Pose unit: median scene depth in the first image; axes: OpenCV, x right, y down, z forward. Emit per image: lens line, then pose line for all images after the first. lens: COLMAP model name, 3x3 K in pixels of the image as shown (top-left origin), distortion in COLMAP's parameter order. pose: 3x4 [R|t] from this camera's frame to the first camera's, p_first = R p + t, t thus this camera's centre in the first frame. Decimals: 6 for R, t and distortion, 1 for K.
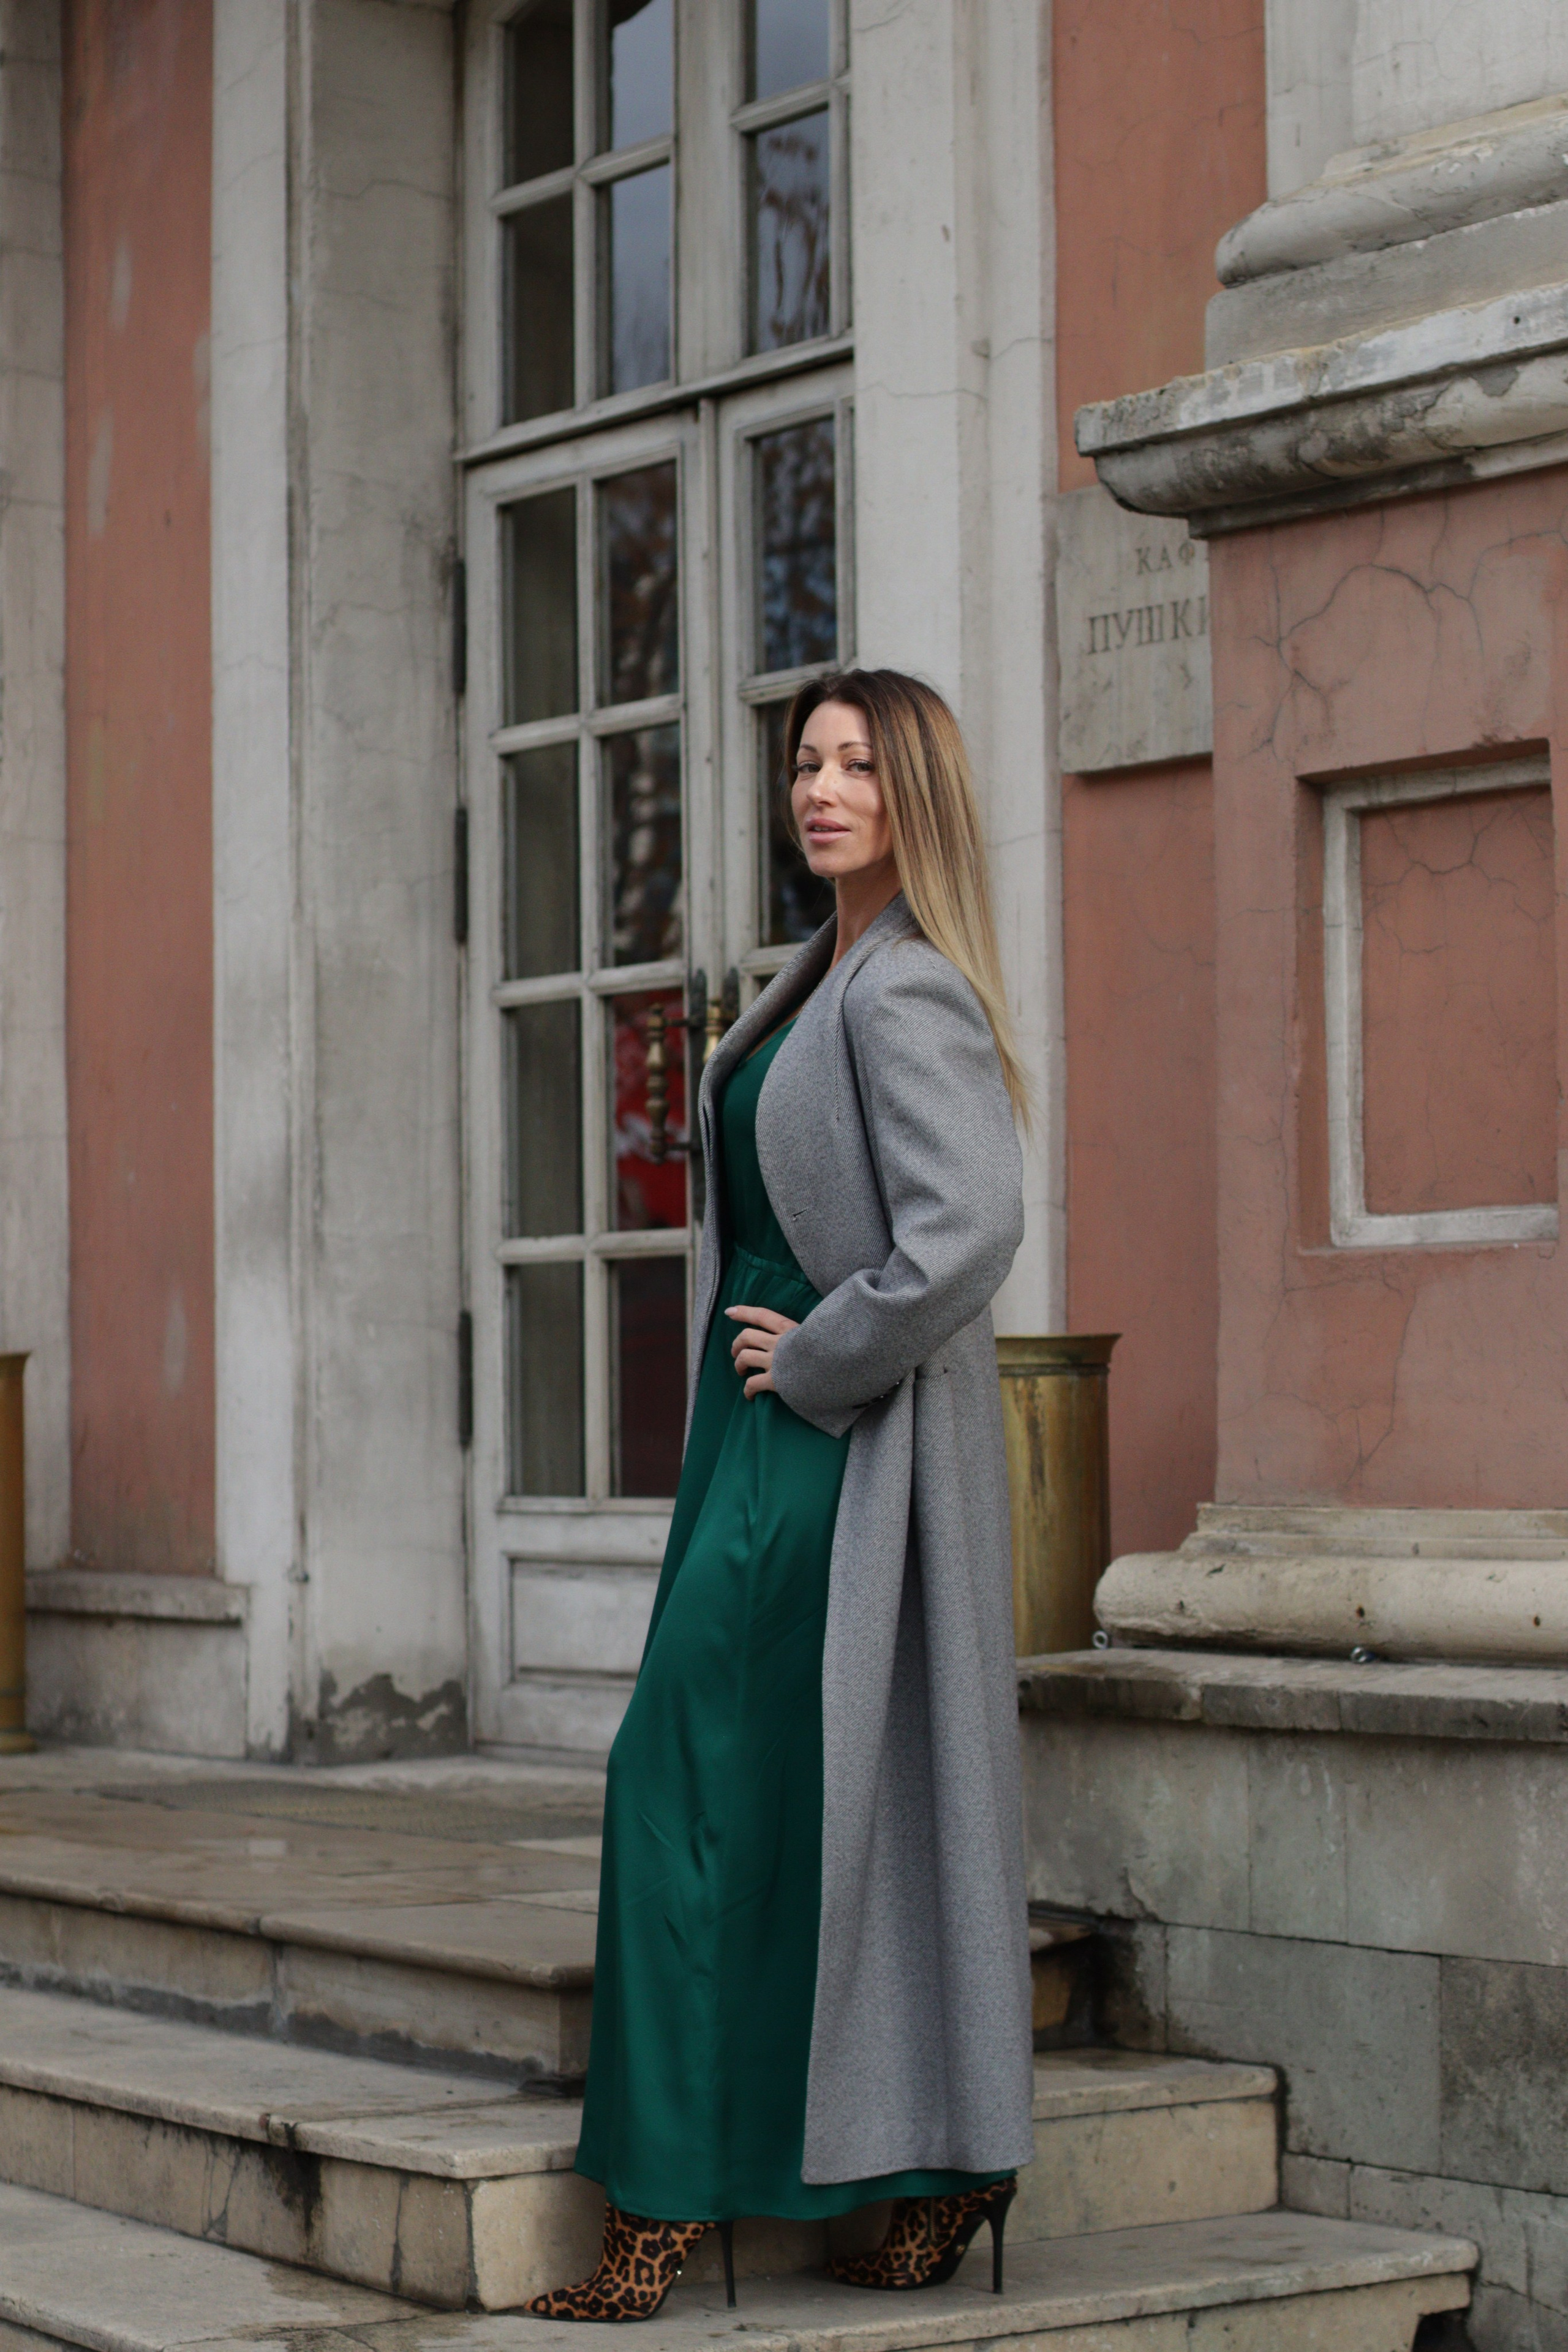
lens RADIAL K [[5540.1, 0, 725.7], [0, 5540.1, 1198.8], [0, 0, 1]] dist [-0.136161, 0.000000]
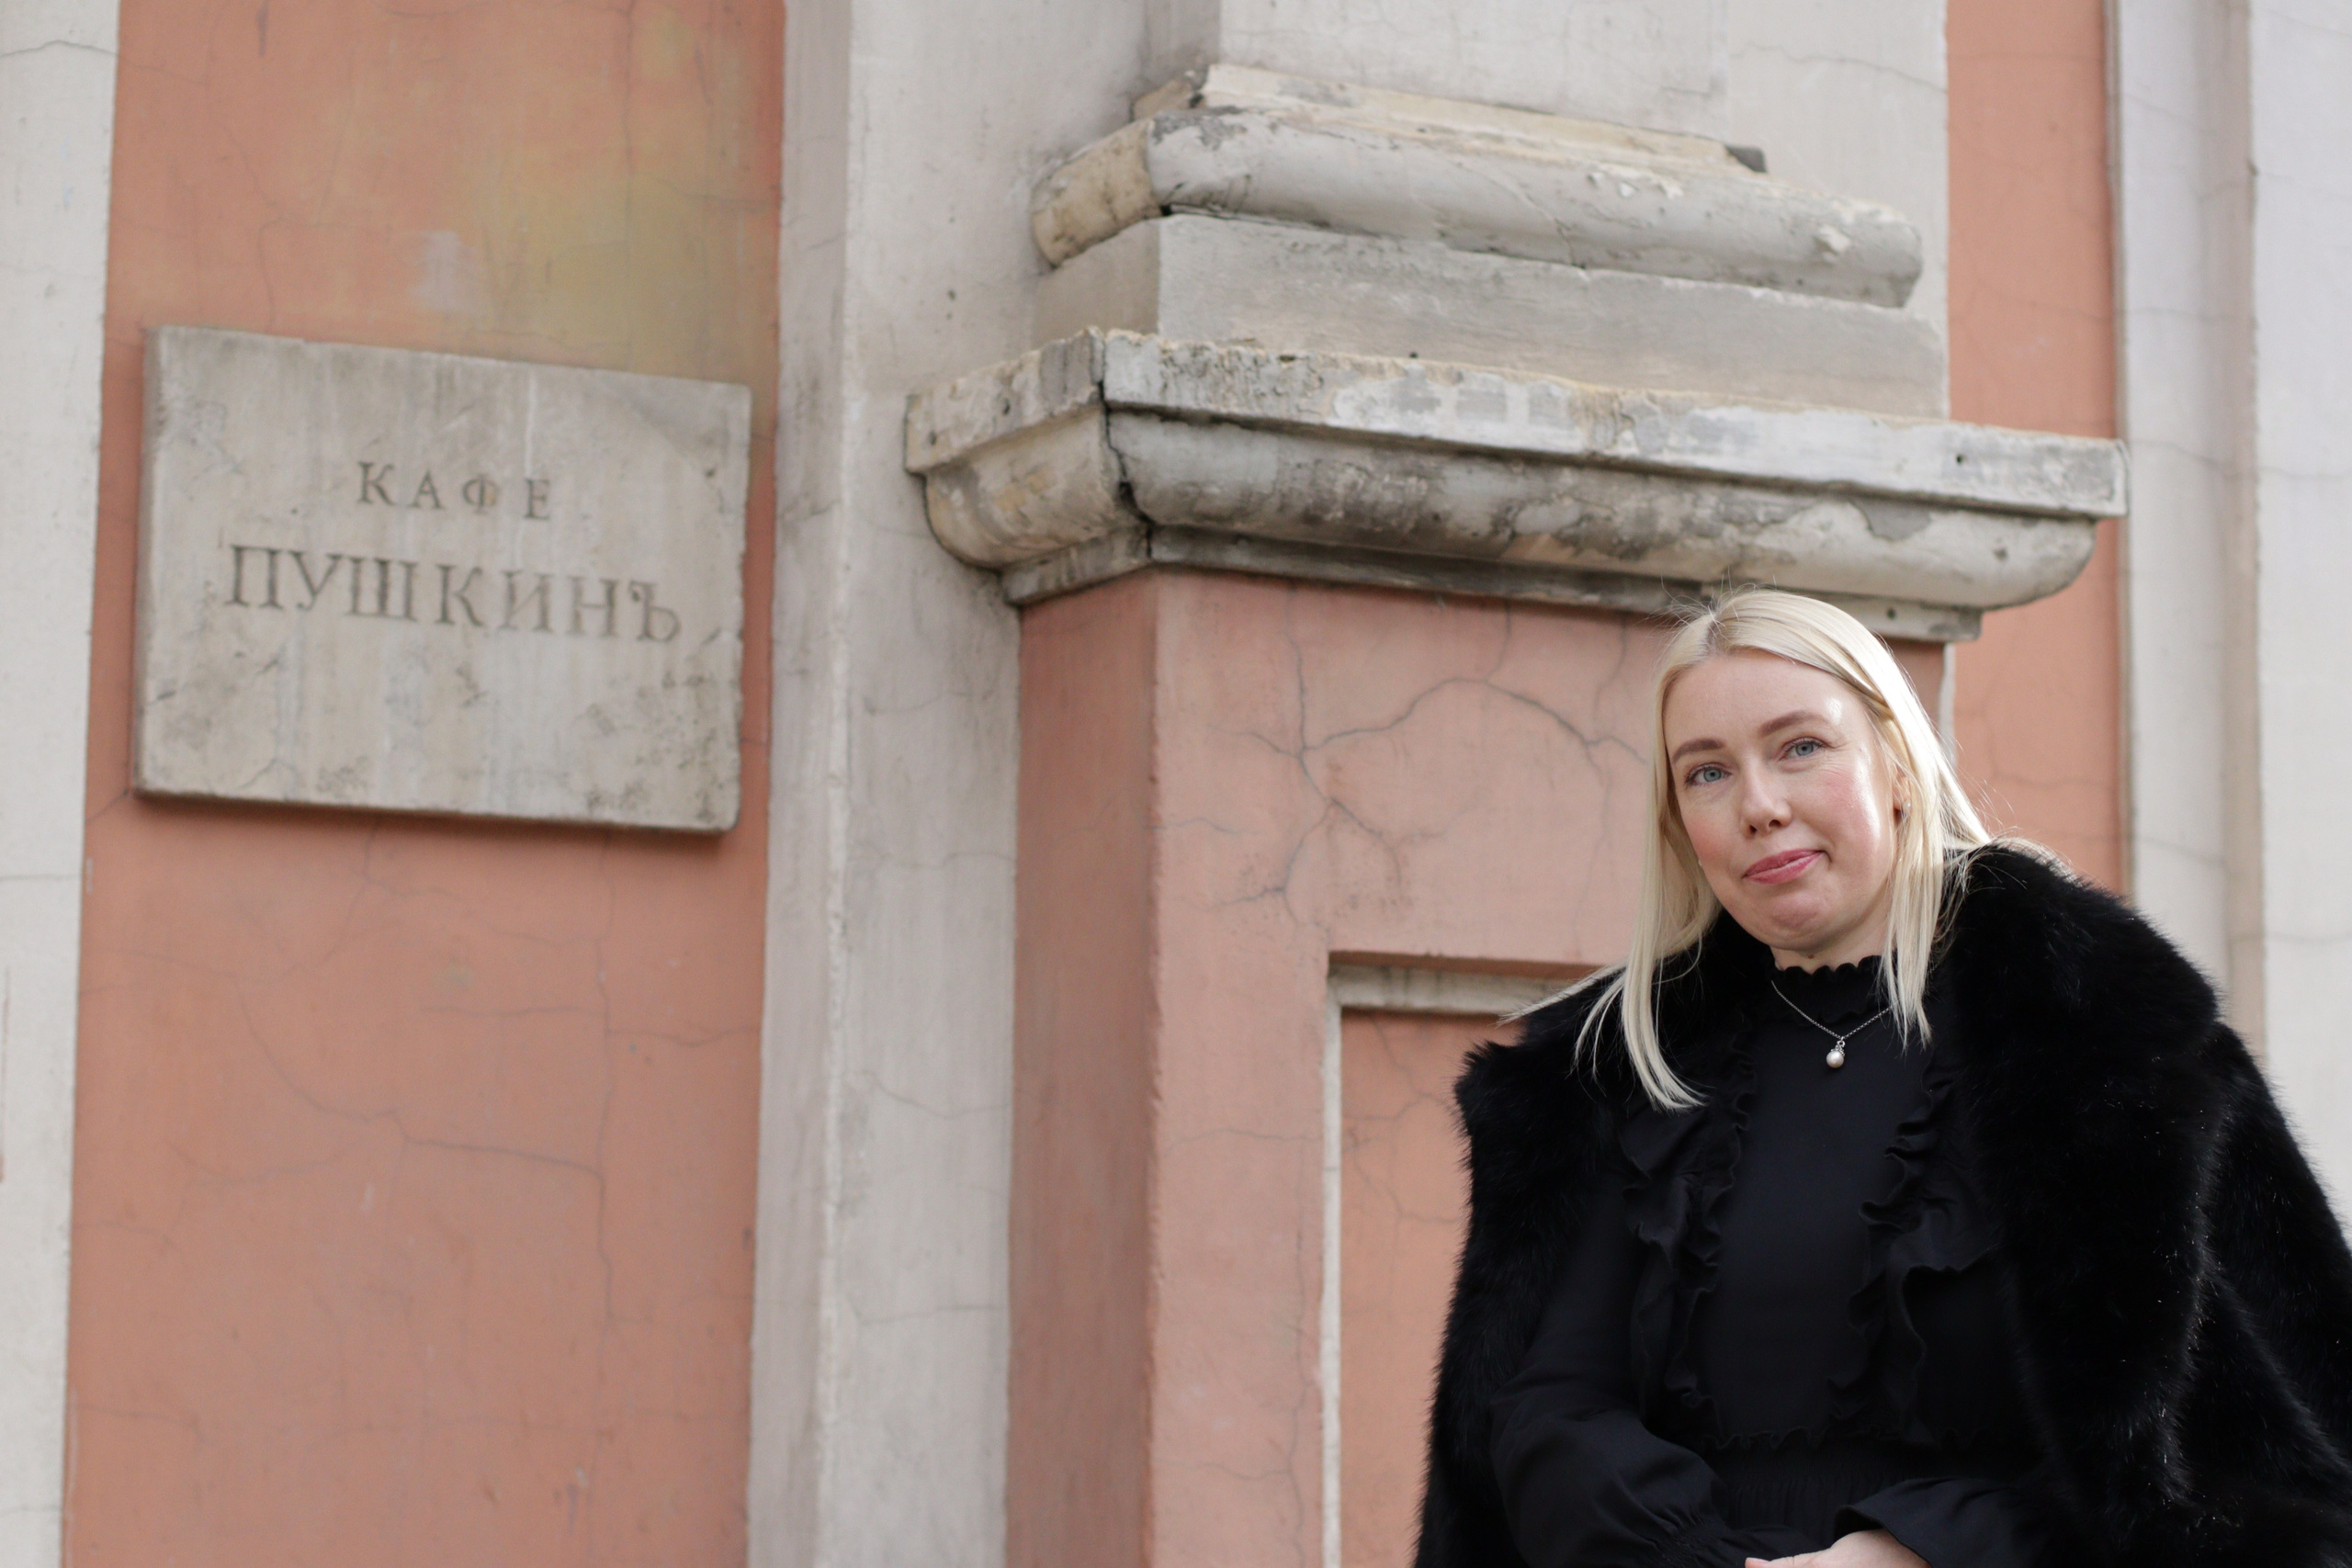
lens RADIAL K [[5539.6, 0, 1199.1], [0, 5539.6, 786.8], [0, 0, 1]] dist [-0.136161, 0.000000]
pose [[0.101479, 0.132541, 0.985969, -0.516673], [-0.045338, 0.990672, -0.128507, -0.005685], [-0.993804, -0.031661, 0.106542, 0.827854]]
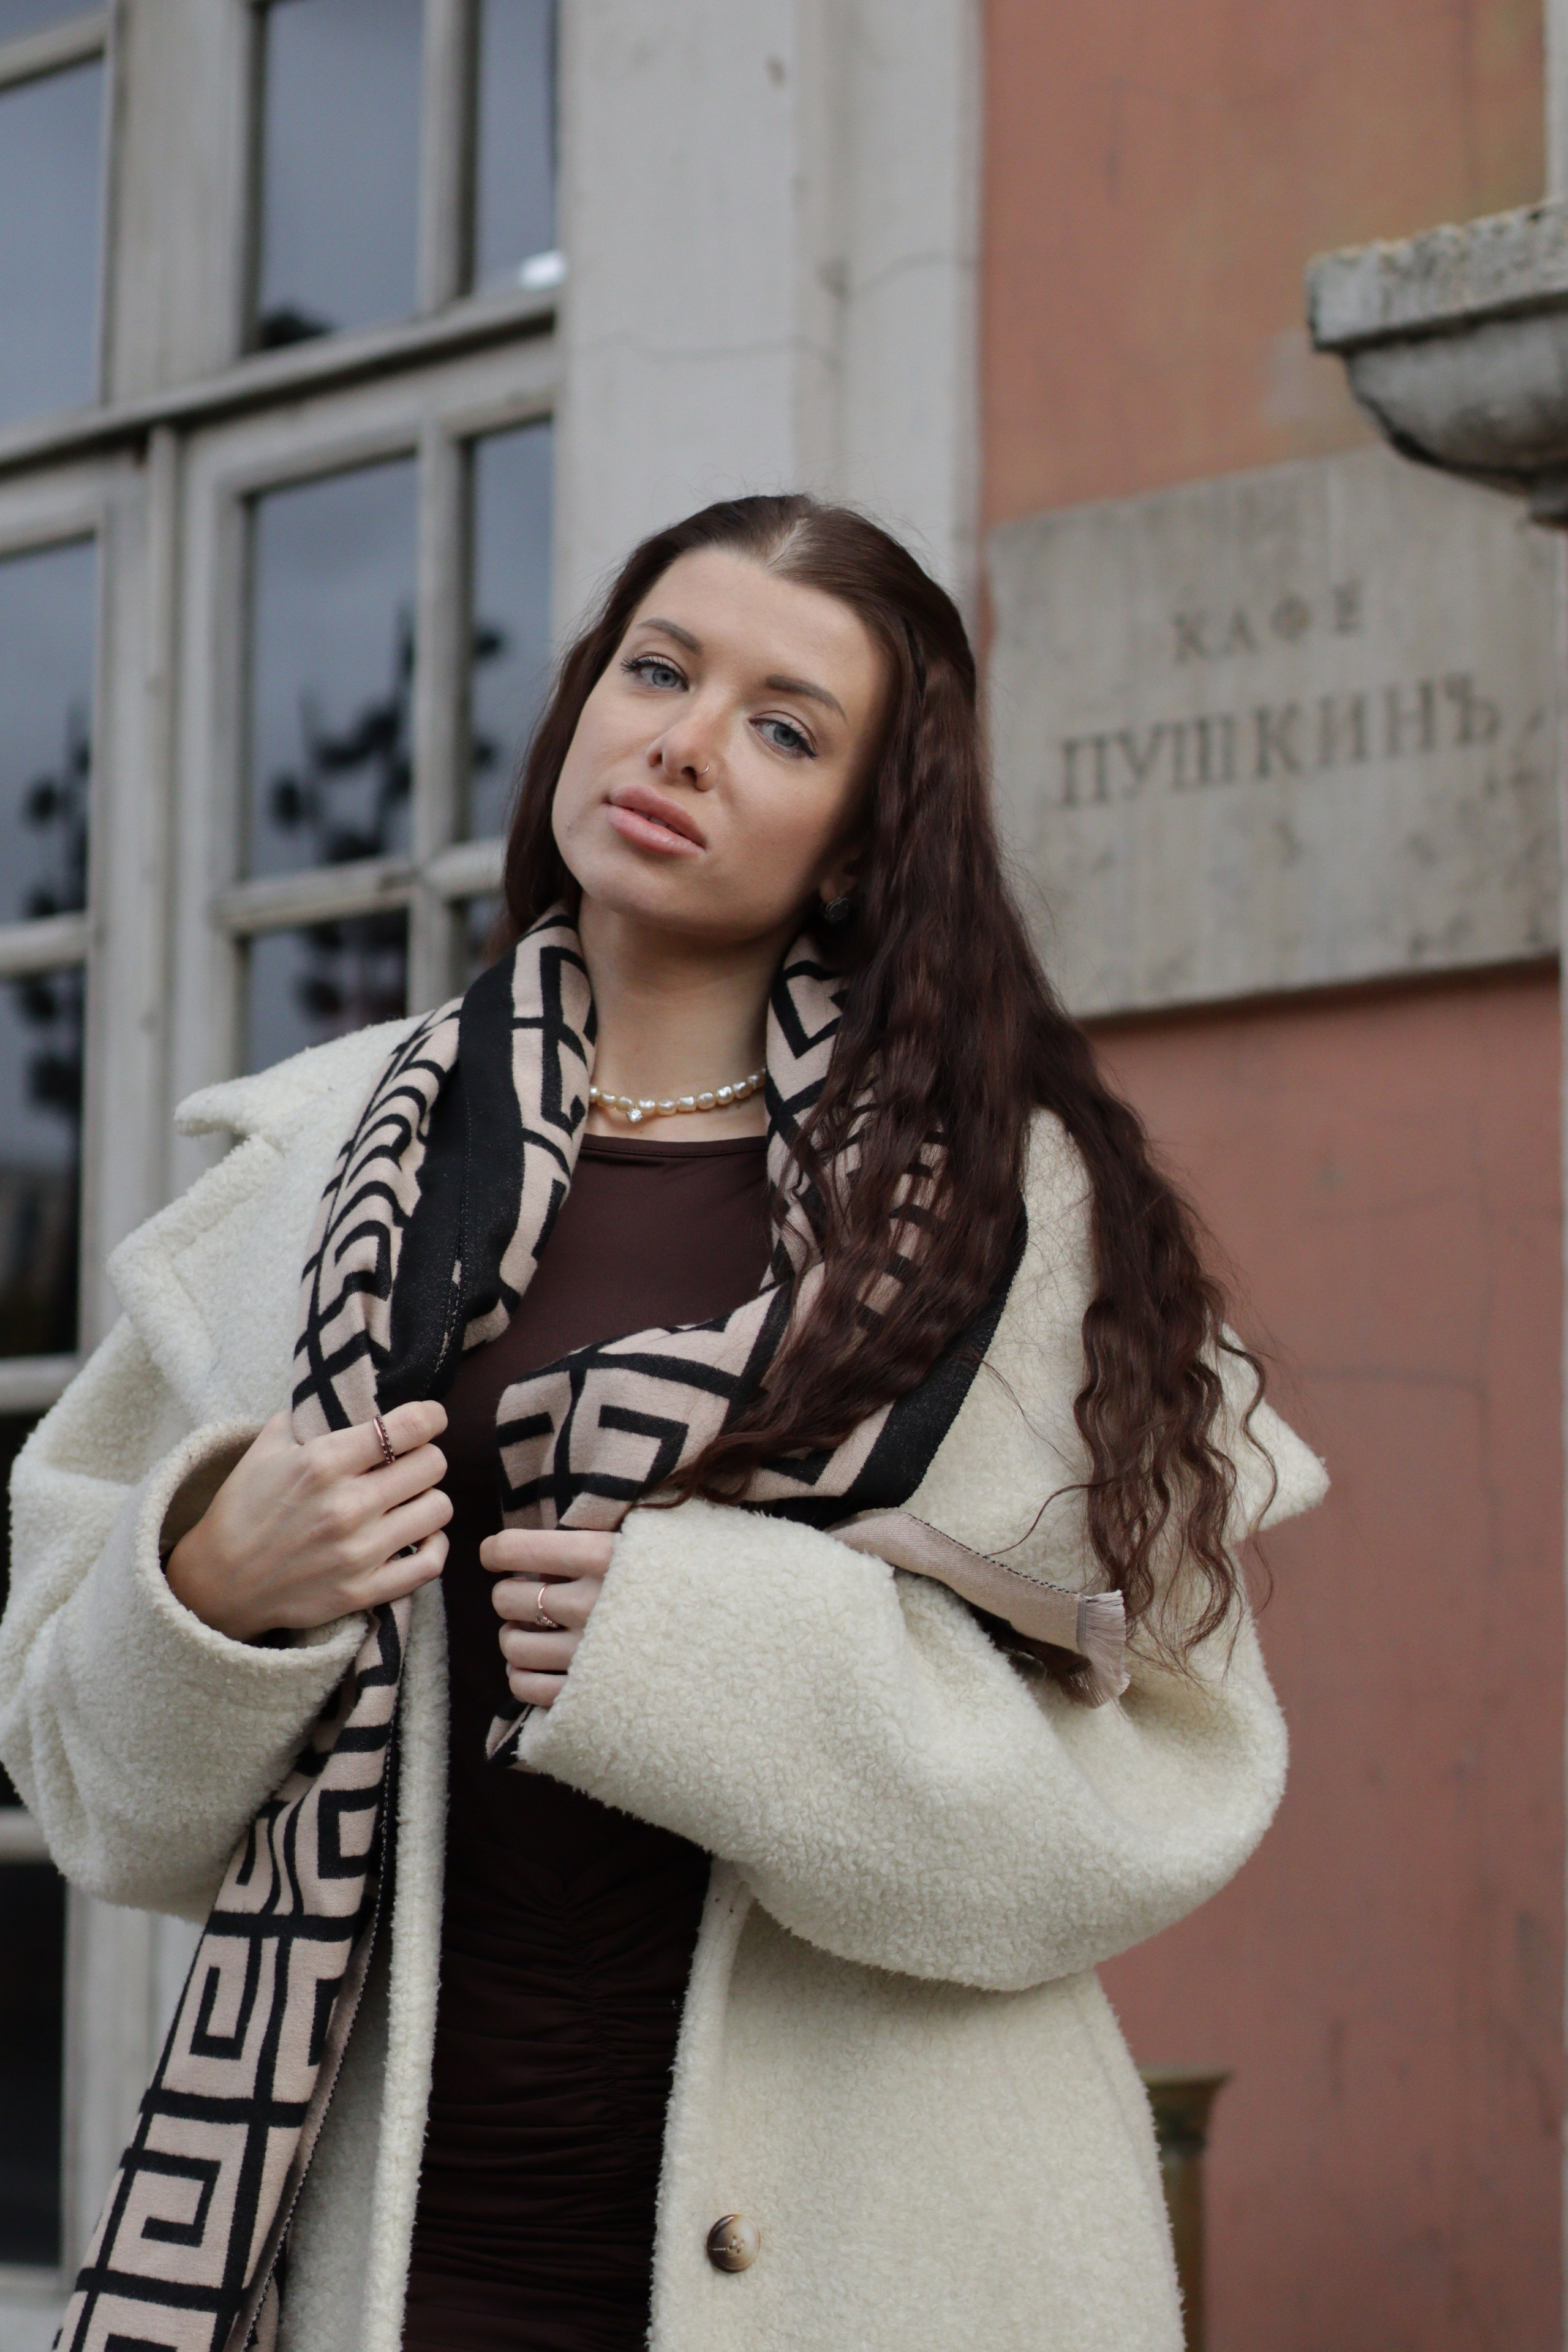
lens RADIAL K [[5540.1, 0, 836.0], [0, 5540.1, 1246.1], [0, 0, 1]] dist [-0.136161, 0.000000]
pose [[0.965938, 0.046562, 0.254551, -0.094873], [-0.024328, 0.995662, -0.089808, -0.004465], [-0.257629, 0.080556, 0.962880, 0.475365]]
